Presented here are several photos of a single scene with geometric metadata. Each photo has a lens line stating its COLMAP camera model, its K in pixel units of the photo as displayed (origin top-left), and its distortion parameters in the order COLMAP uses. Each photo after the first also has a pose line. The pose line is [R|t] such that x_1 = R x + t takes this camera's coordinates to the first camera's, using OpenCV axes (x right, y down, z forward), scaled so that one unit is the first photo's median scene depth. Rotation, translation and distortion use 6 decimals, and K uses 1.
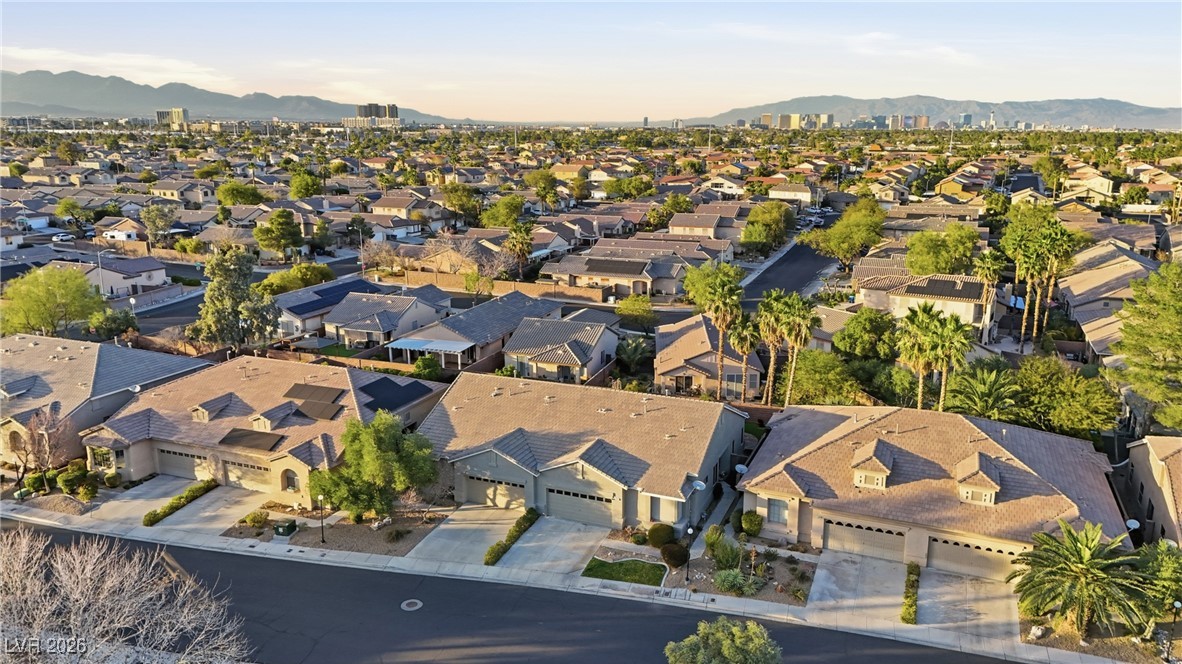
lens RADIAL K [[857.0, 0, 591.0], [0, 857.0, 332.0], [0, 0, 1]] dist [0.084647, -0.089596]
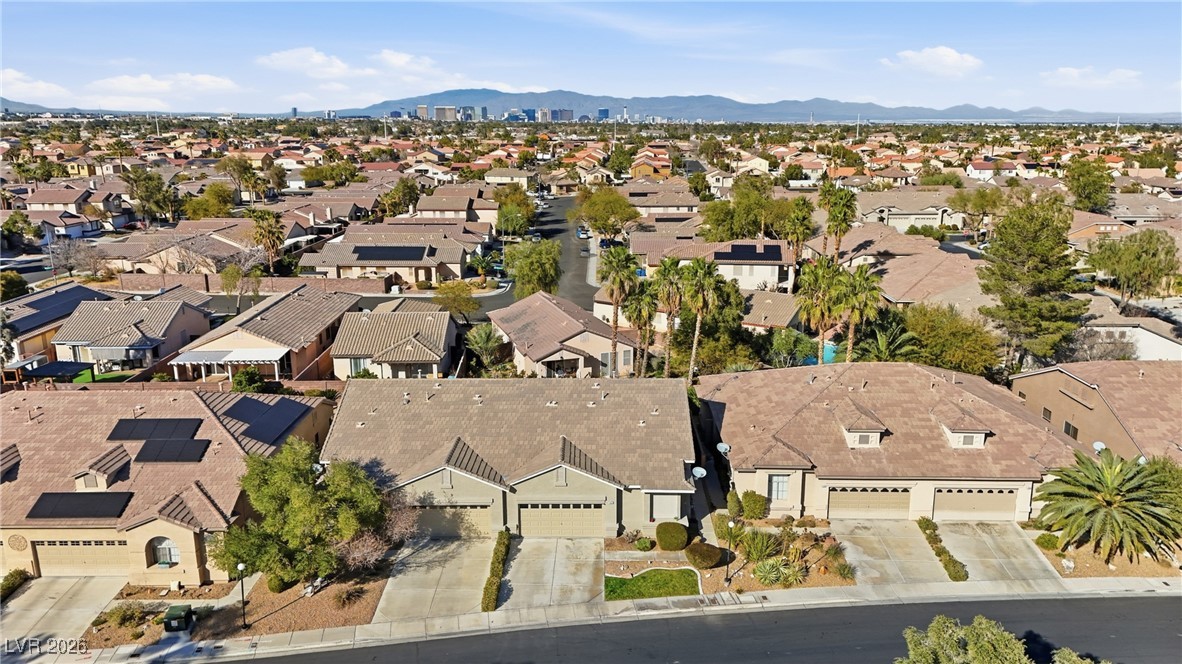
lens RADIAL K [[857.0, 0, 591.0], [0, 857.0, 332.0], [0, 0, 1]] dist [0.084647, -0.089596]
pose [[0.928596, -0.090219, 0.359959, -0.252090], [0.086966, 0.995891, 0.025258, 0.002899], [-0.360758, 0.007850, 0.932626, 0.193106]]
